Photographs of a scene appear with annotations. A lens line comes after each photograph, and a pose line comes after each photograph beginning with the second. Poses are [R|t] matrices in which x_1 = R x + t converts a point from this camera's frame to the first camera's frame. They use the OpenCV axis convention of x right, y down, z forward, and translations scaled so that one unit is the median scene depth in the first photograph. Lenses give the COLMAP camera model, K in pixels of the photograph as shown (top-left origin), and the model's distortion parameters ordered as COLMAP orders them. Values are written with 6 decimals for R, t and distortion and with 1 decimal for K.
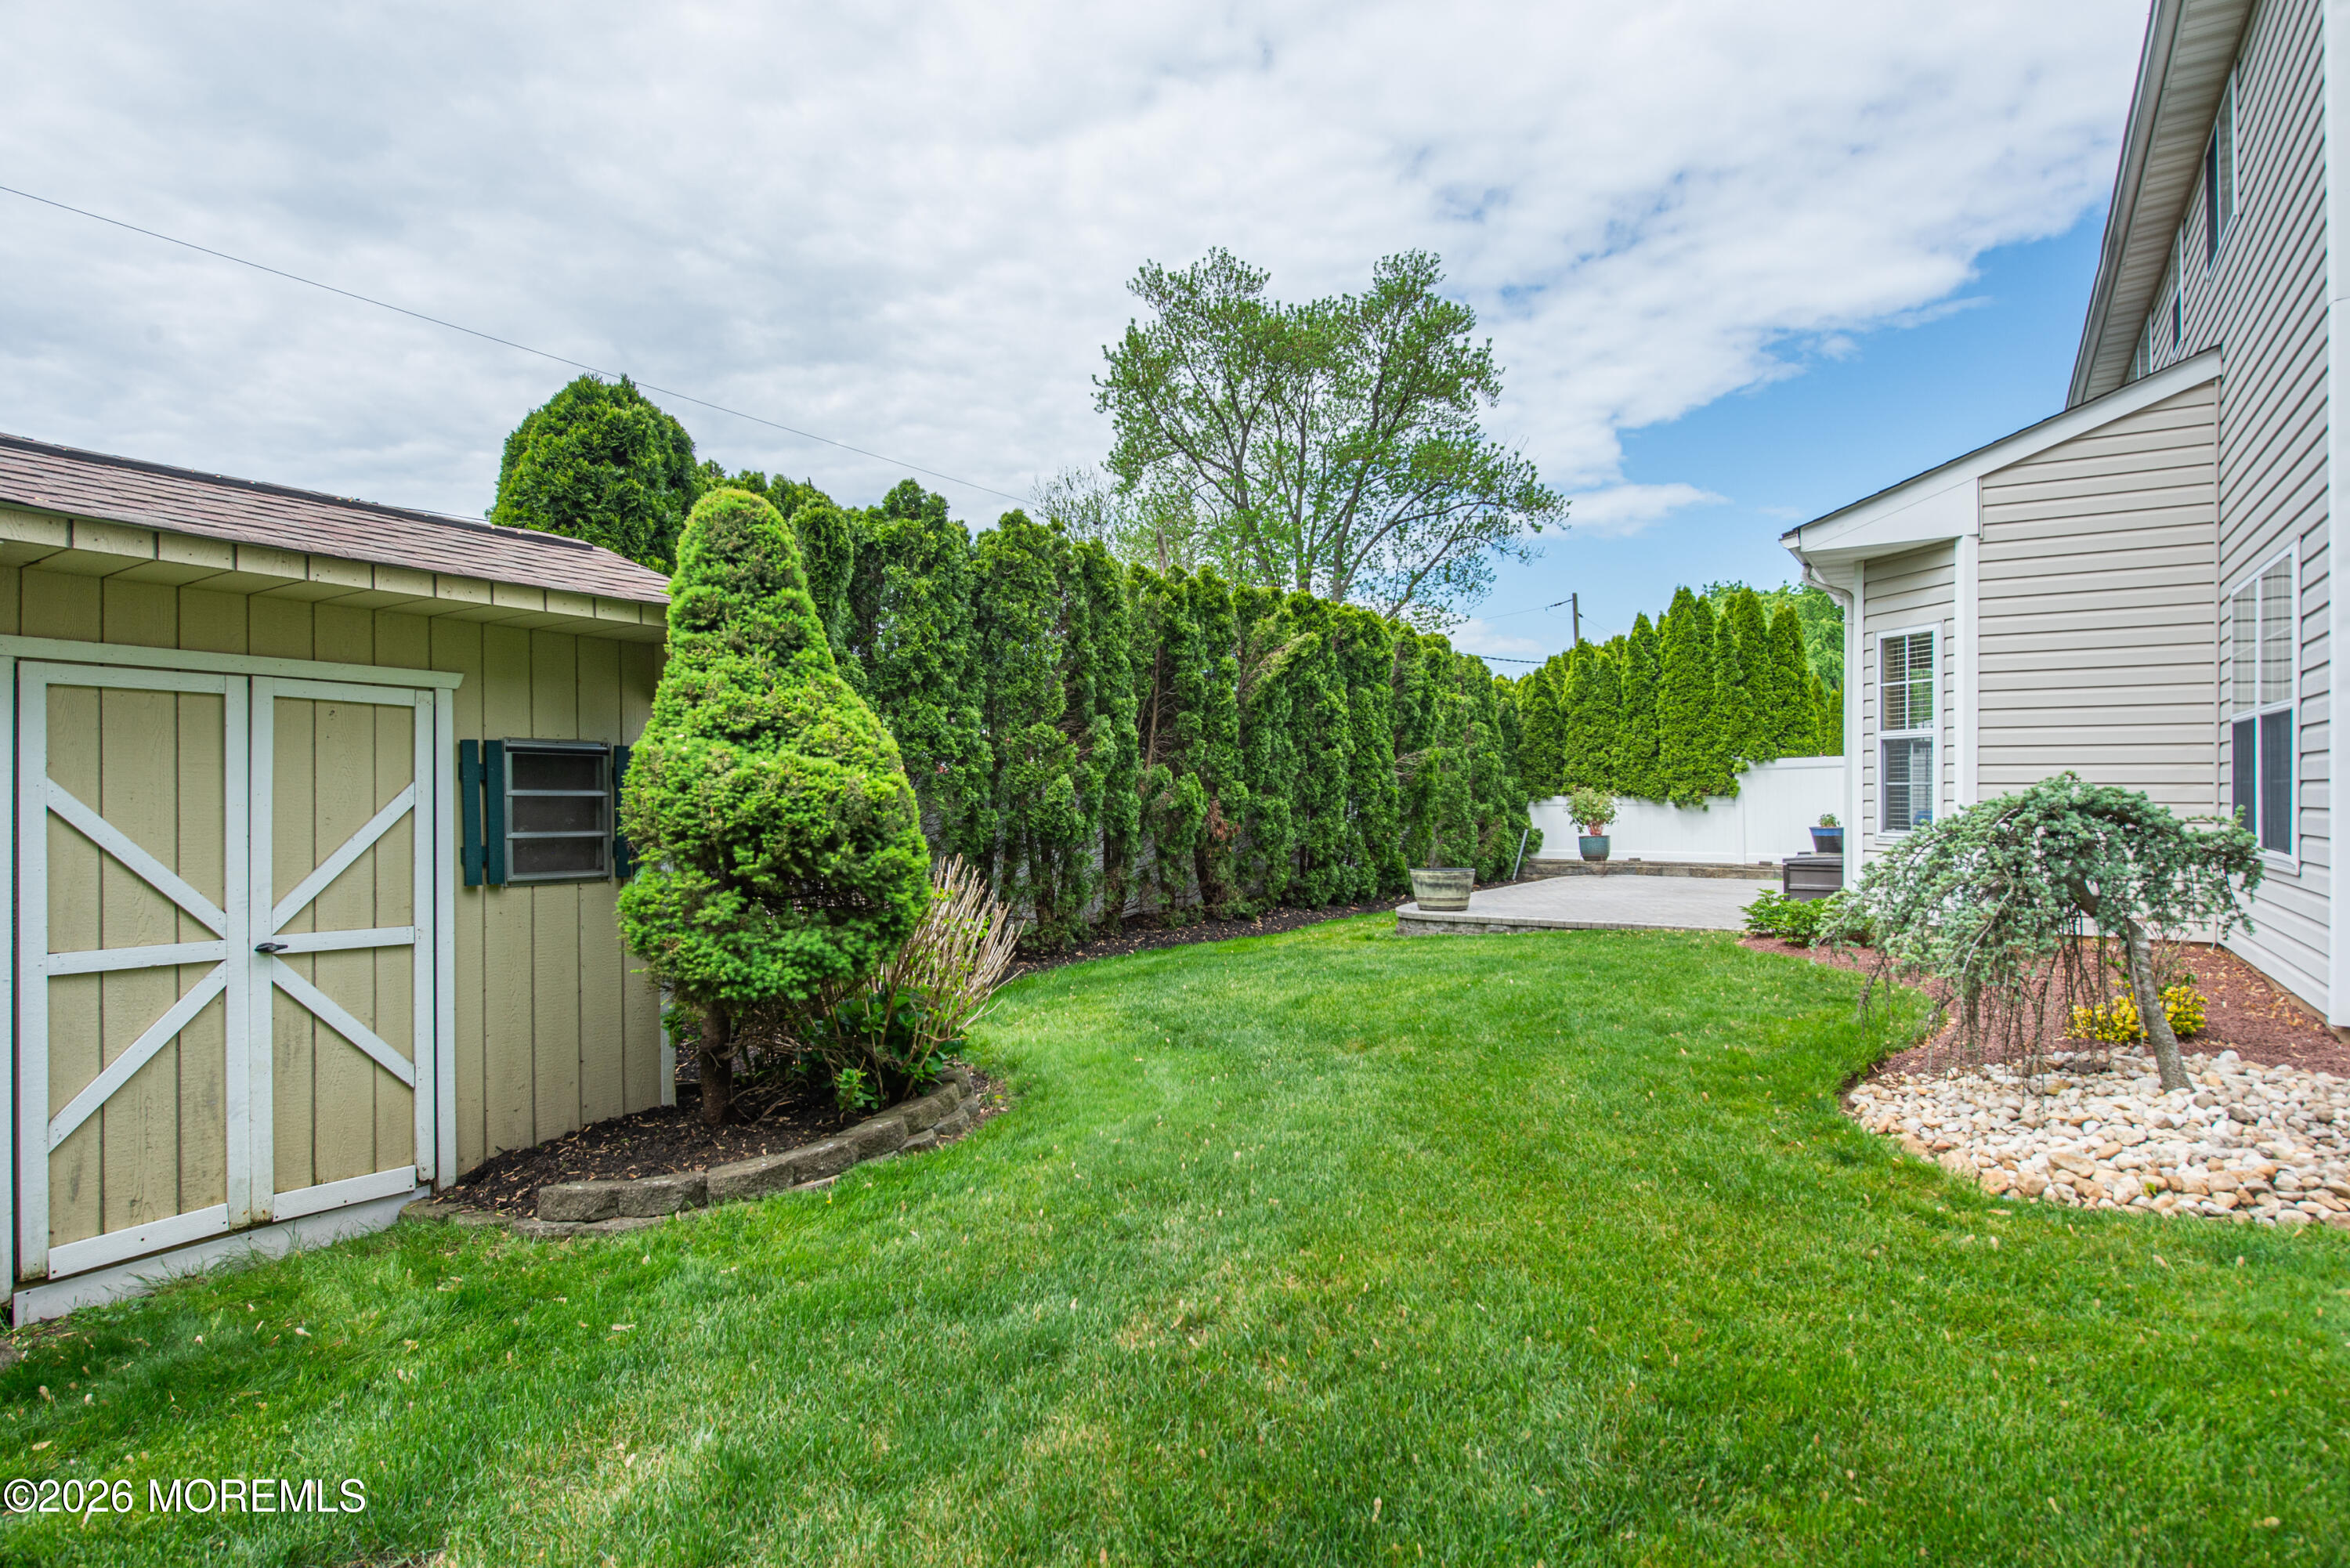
lens RADIAL K [[1190.4, 0, 1169.7], [0, 1190.4, 786.6], [0, 0, 1]] dist [0.013724, -0.001164]
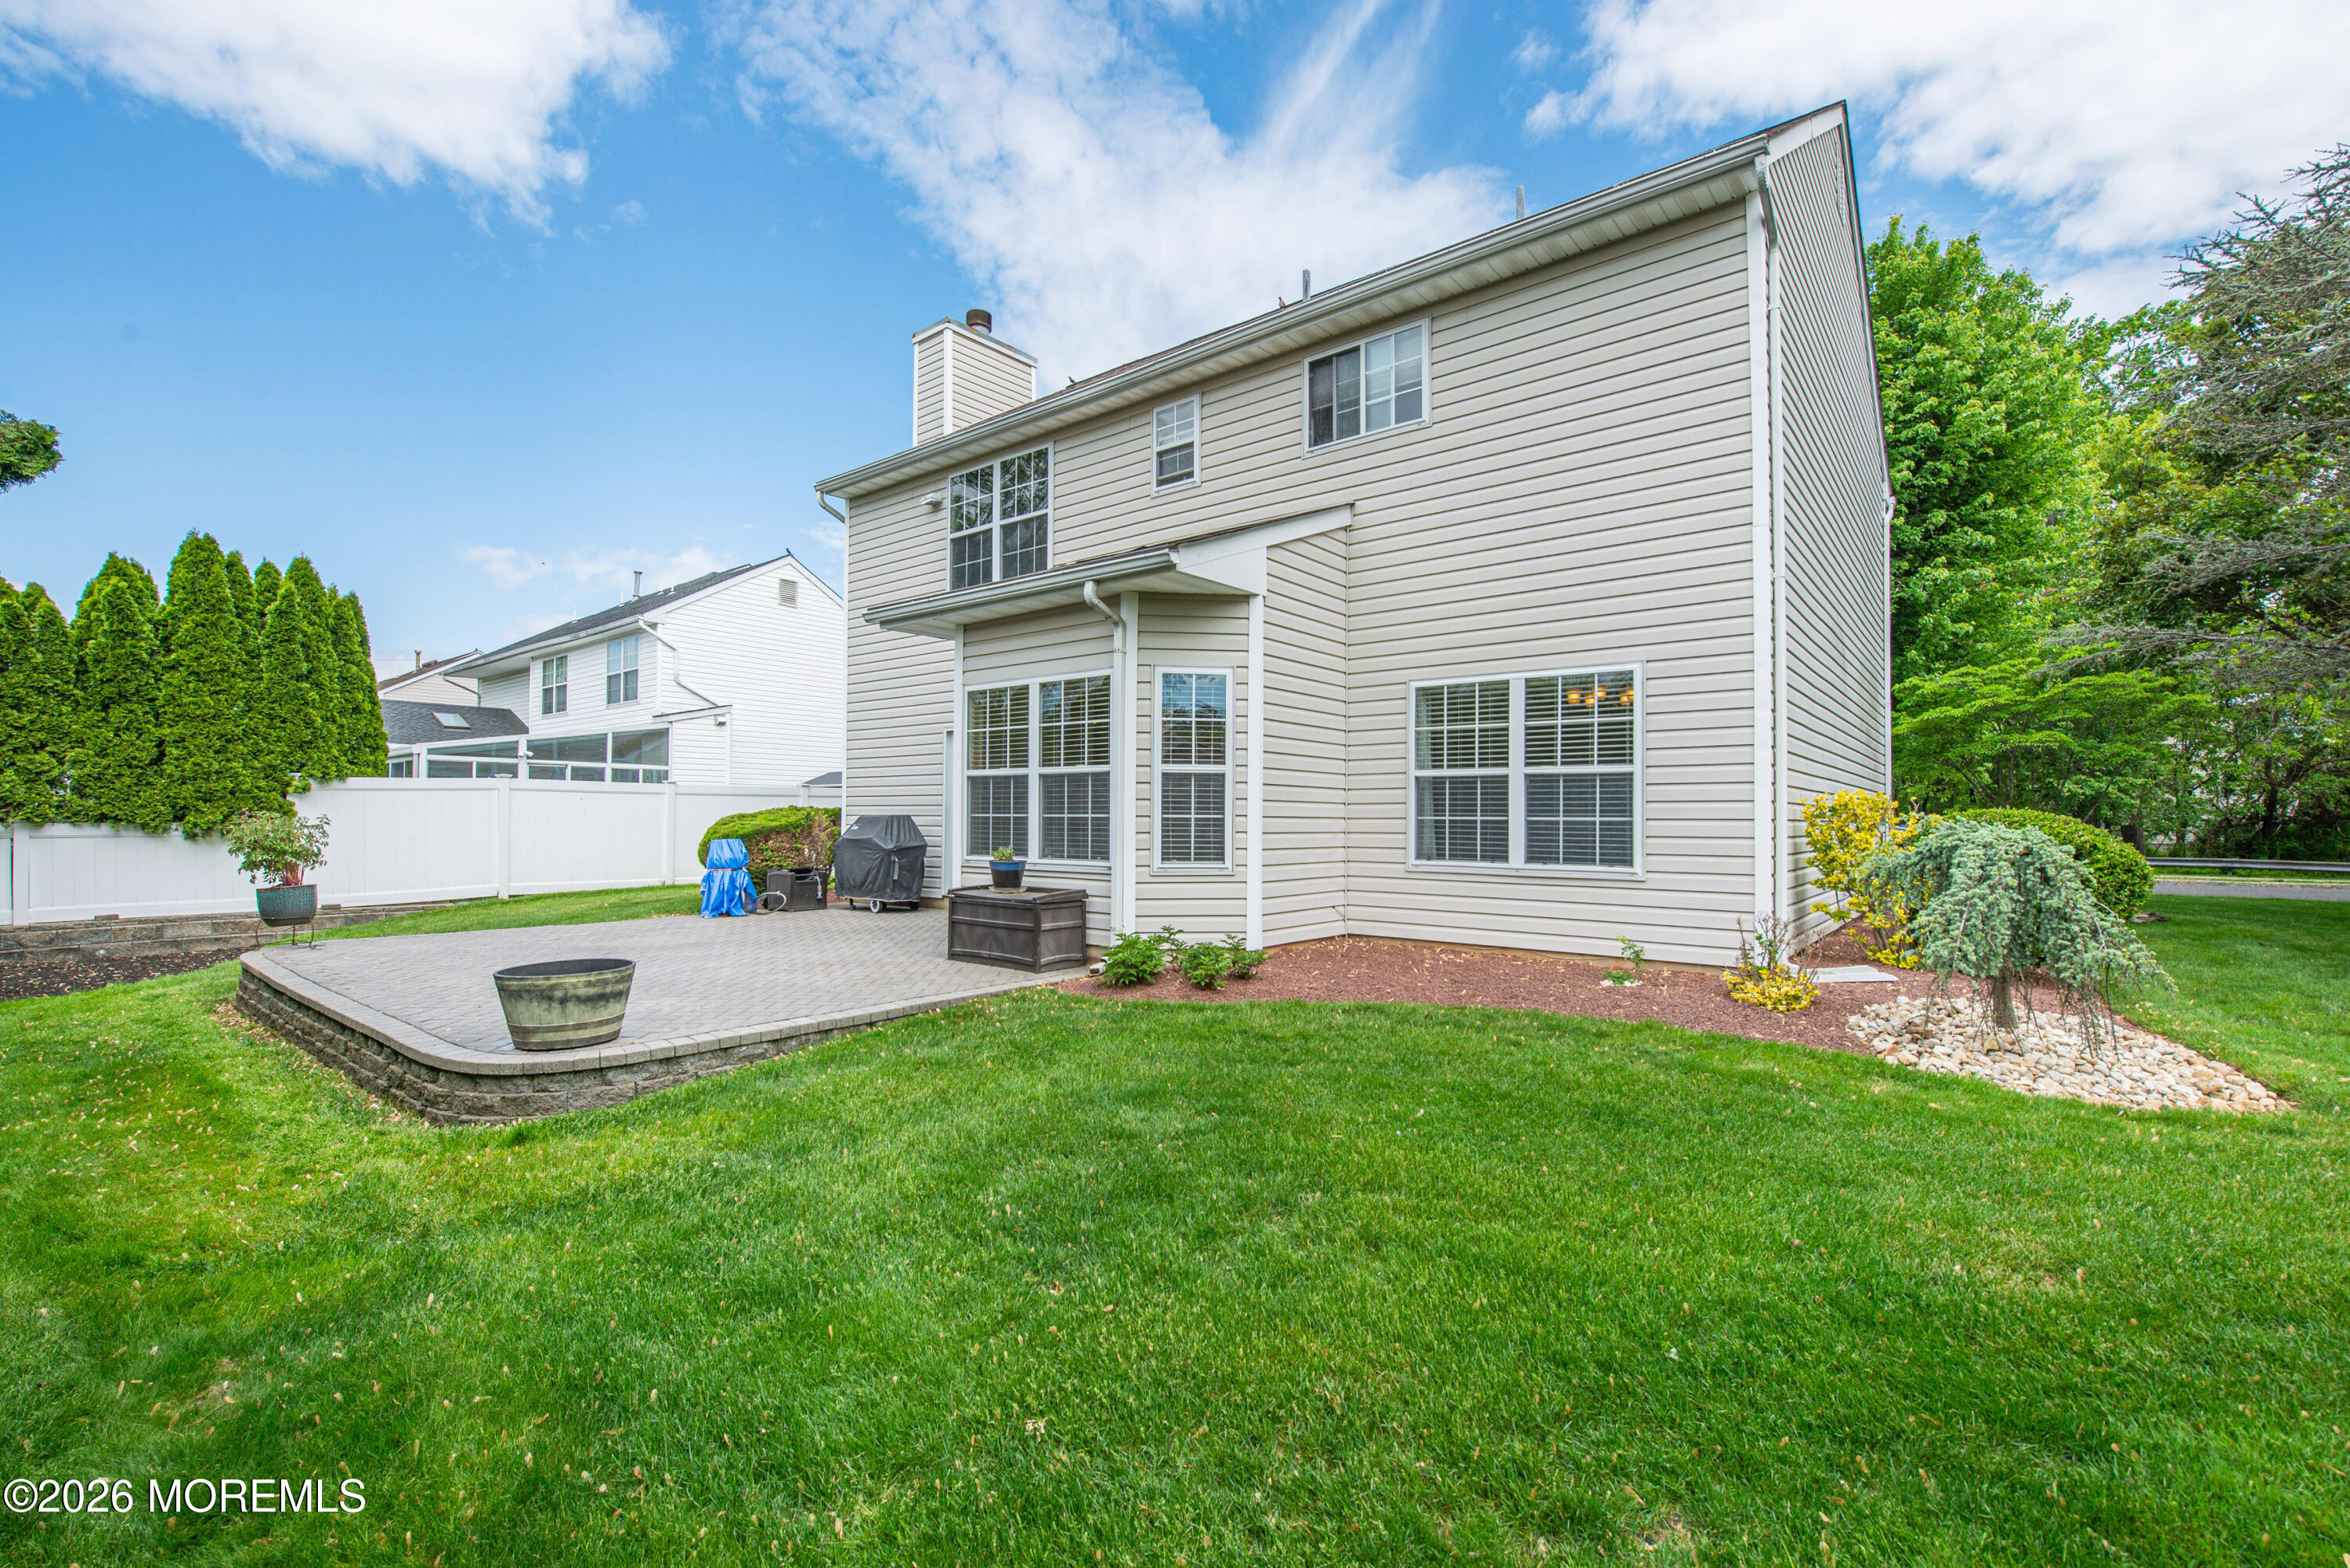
lens RADIAL K [[995.3, 0, 1172.8], [0, 995.3, 772.6], [0, 0, 1]] dist [-0.013959, -0.000348]
pose [[0.106536, 0.047984, 0.993150, -0.096472], [-0.008965, 0.998841, -0.047298, -0.000030], [-0.994268, -0.003865, 0.106843, 0.370339]]
